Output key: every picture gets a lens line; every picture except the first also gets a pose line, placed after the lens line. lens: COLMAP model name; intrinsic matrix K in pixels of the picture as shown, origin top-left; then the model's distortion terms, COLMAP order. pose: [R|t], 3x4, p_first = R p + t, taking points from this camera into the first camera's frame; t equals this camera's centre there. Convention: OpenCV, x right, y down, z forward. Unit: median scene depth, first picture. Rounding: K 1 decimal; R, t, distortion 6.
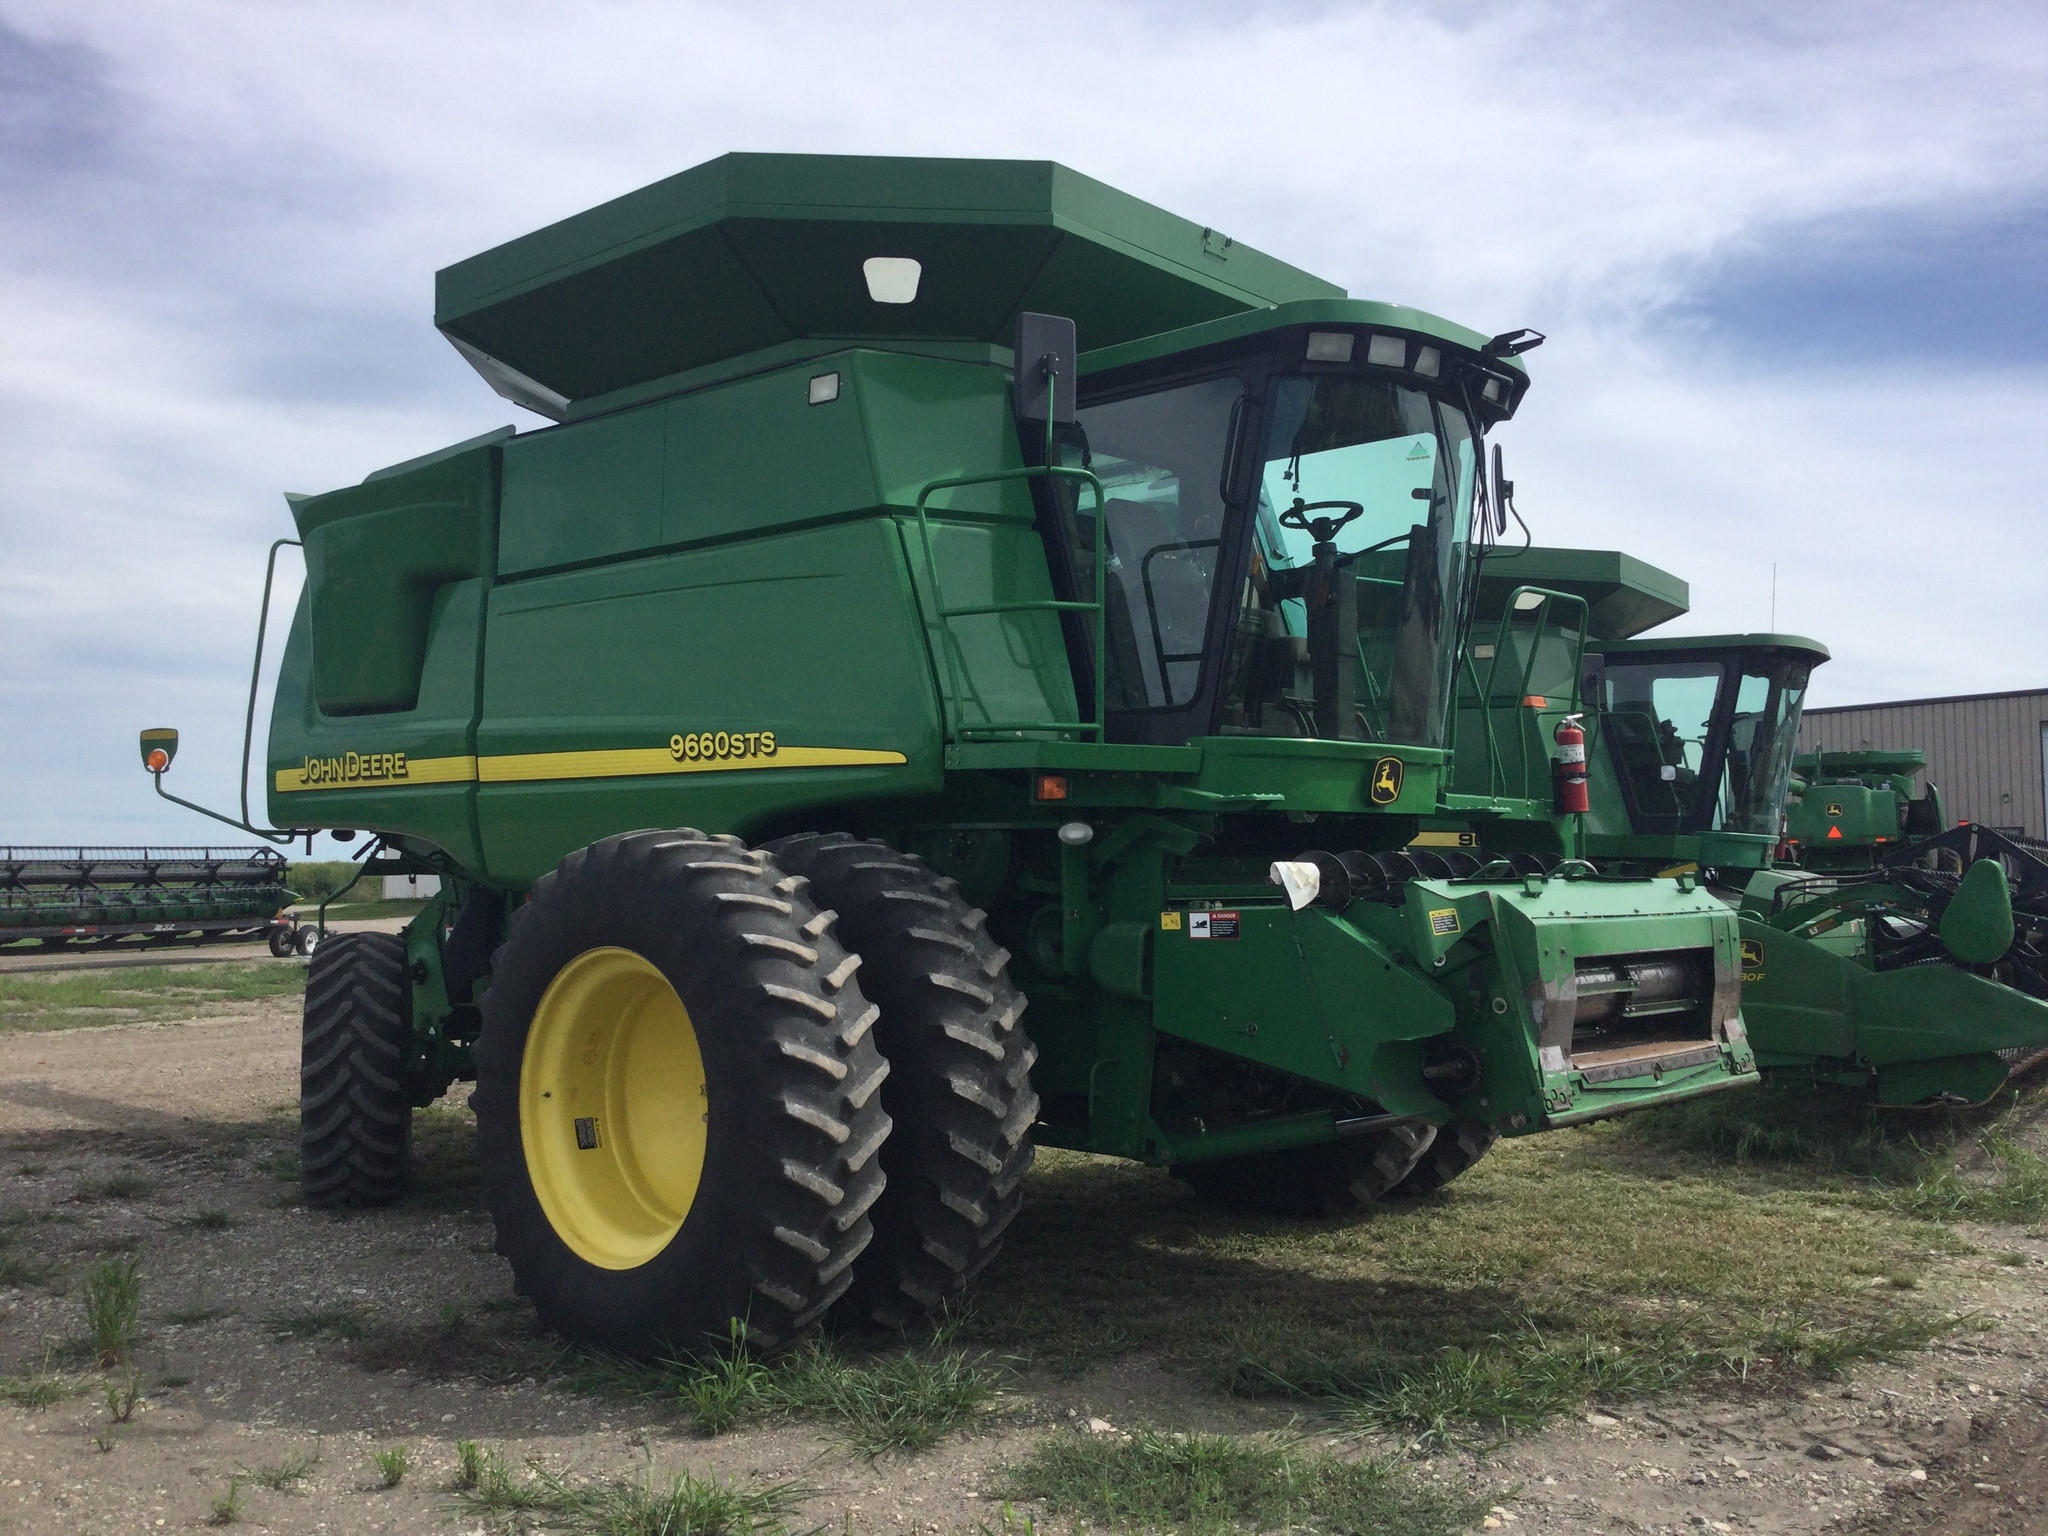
lens RADIAL K [[1849.5, 0, 1024.0], [0, 1849.5, 768.0], [0, 0, 1]] dist [0.068257, -0.154568]
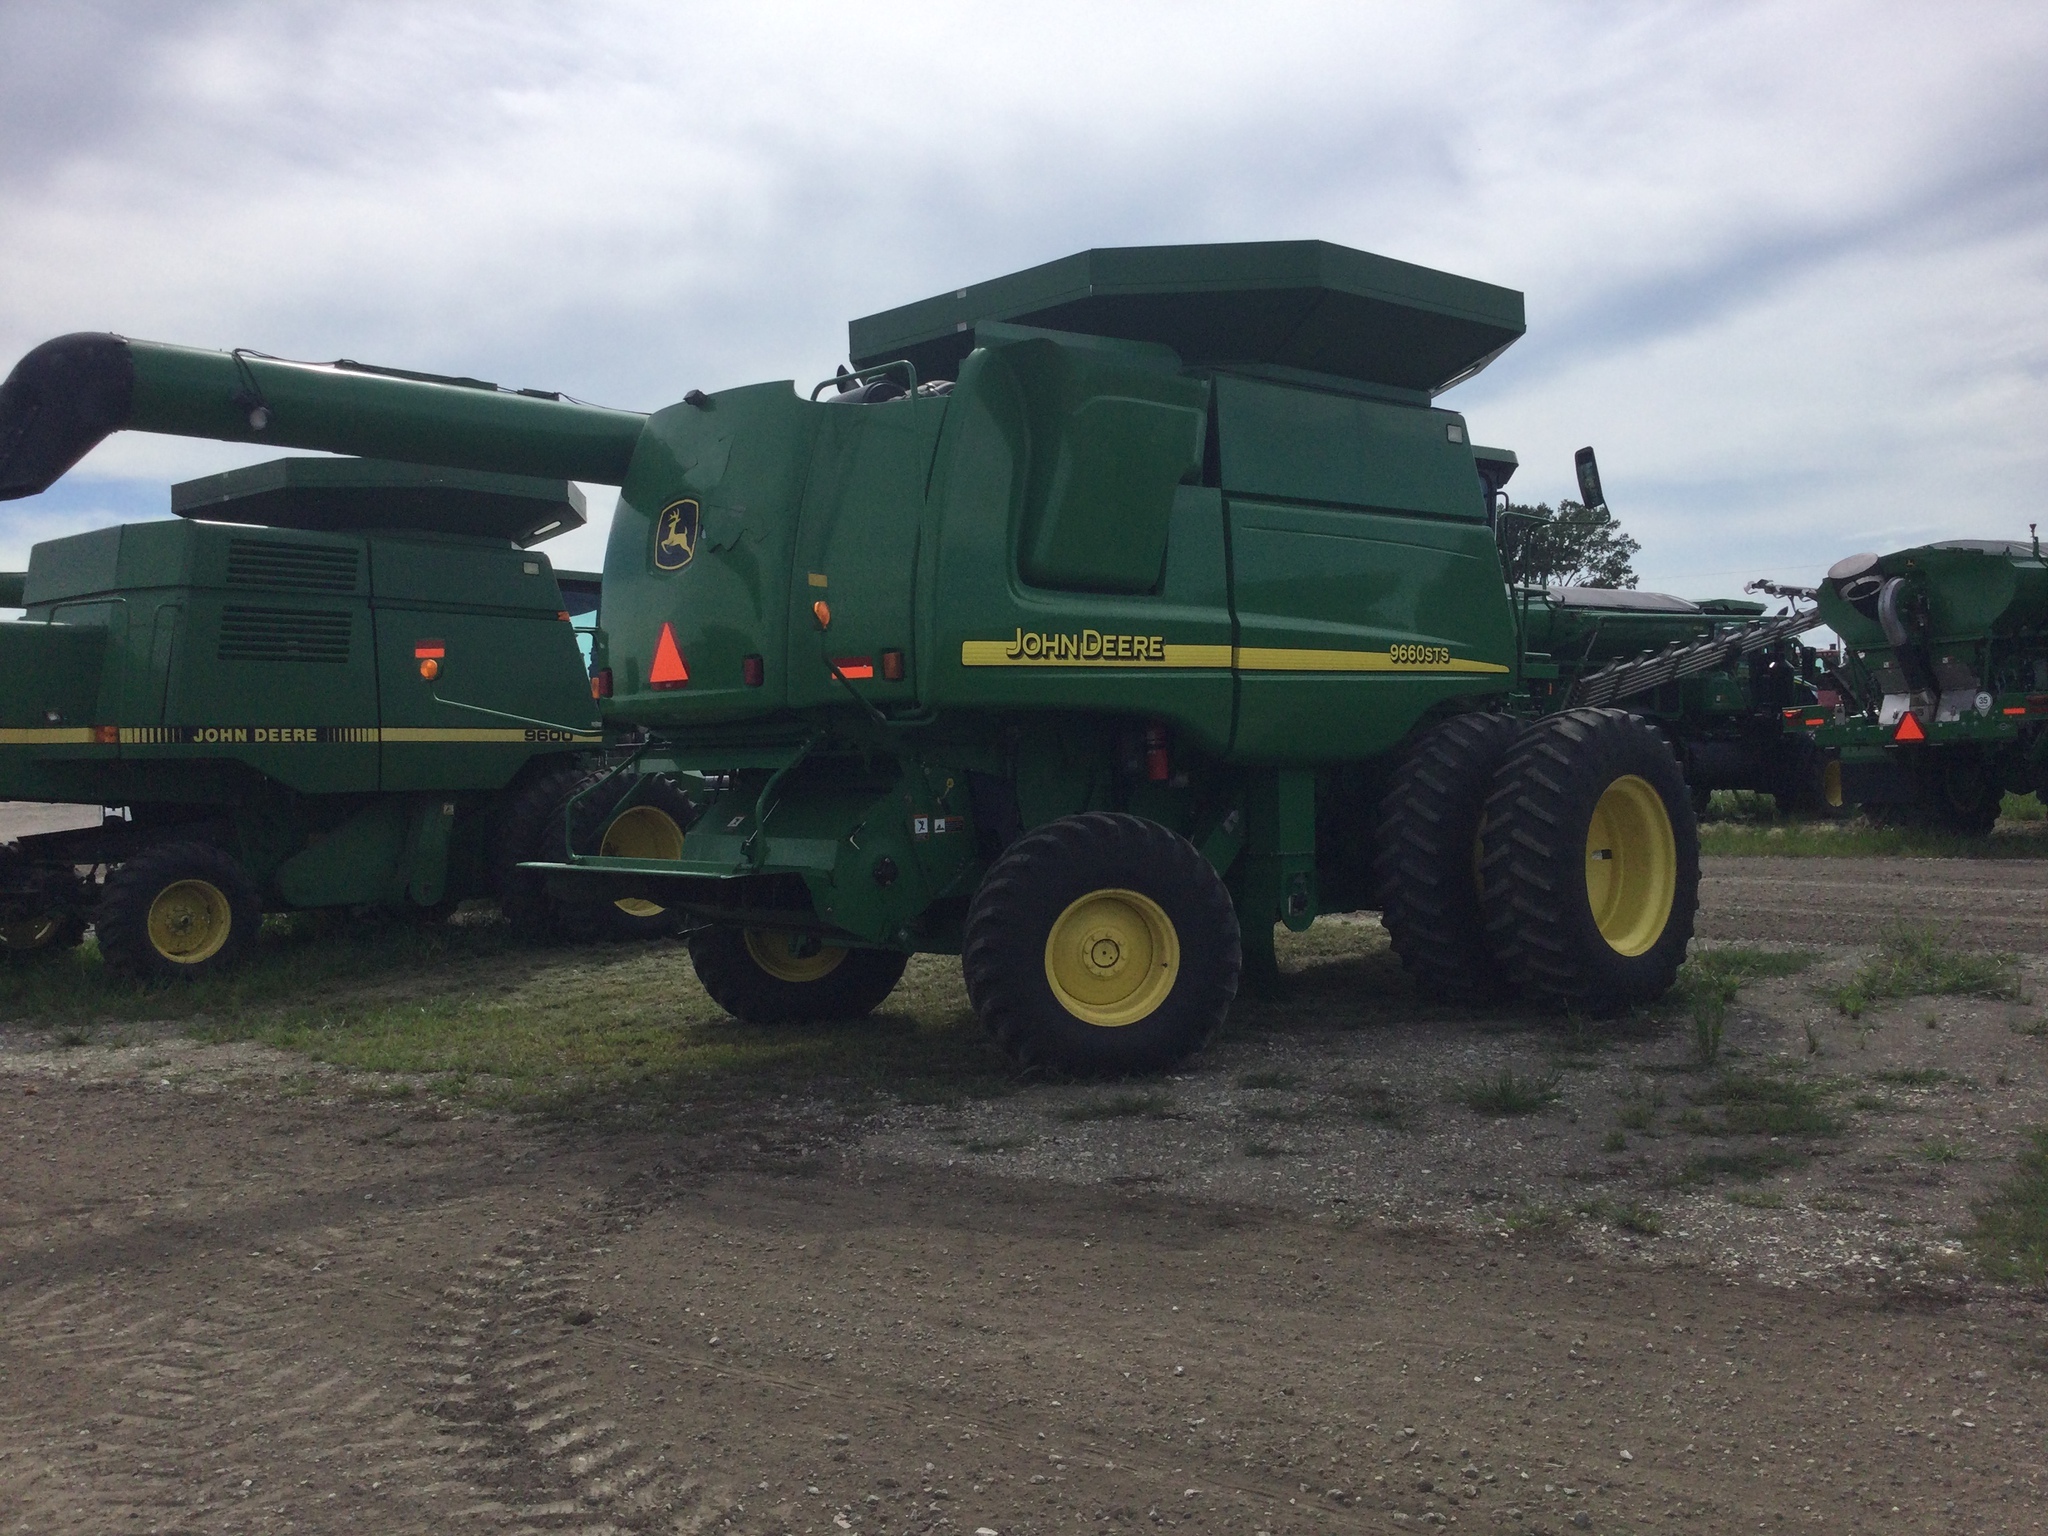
lens RADIAL K [[1796.7, 0, 1024.0], [0, 1796.7, 768.0], [0, 0, 1]] dist [0.023295, -0.002702]
pose [[0.074735, -0.020219, 0.996998, -1.740590], [-0.022952, 0.999495, 0.021990, 0.058452], [-0.996939, -0.024527, 0.074233, 1.281217]]
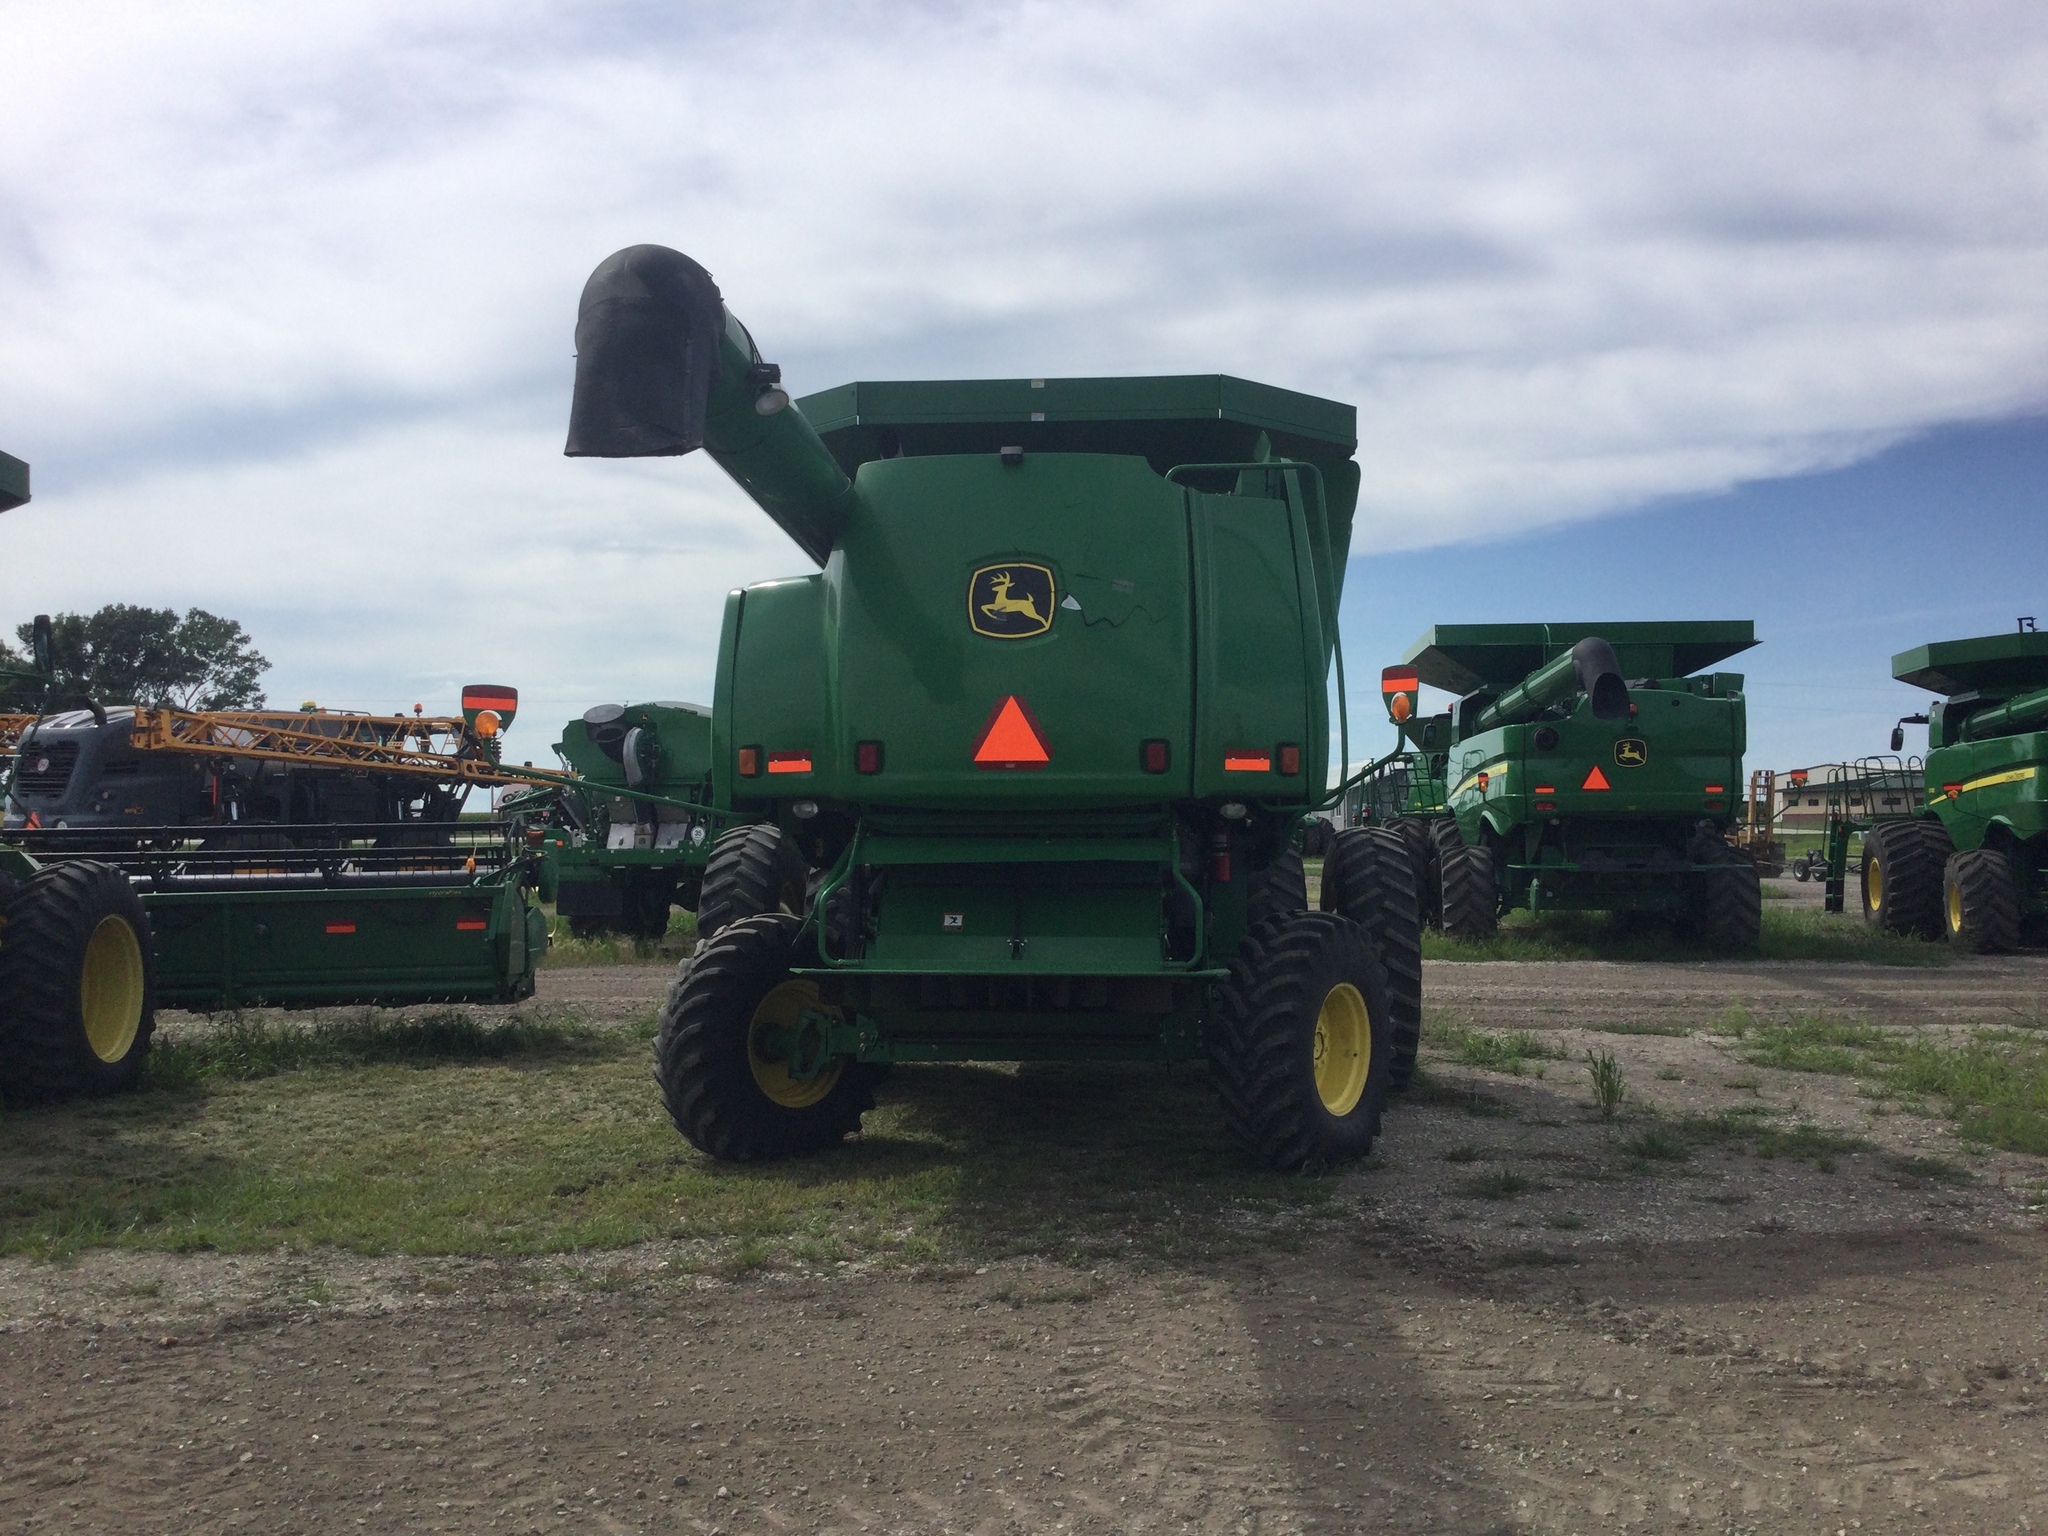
lens RADIAL K [[1796.7, 0, 1024.0], [0, 1796.7, 768.0], [0, 0, 1]] dist [0.023295, -0.002702]
pose [[-0.607591, 0.031536, 0.793624, -1.403178], [-0.042135, 0.996525, -0.071856, 0.116260], [-0.793132, -0.077099, -0.604151, 2.302891]]
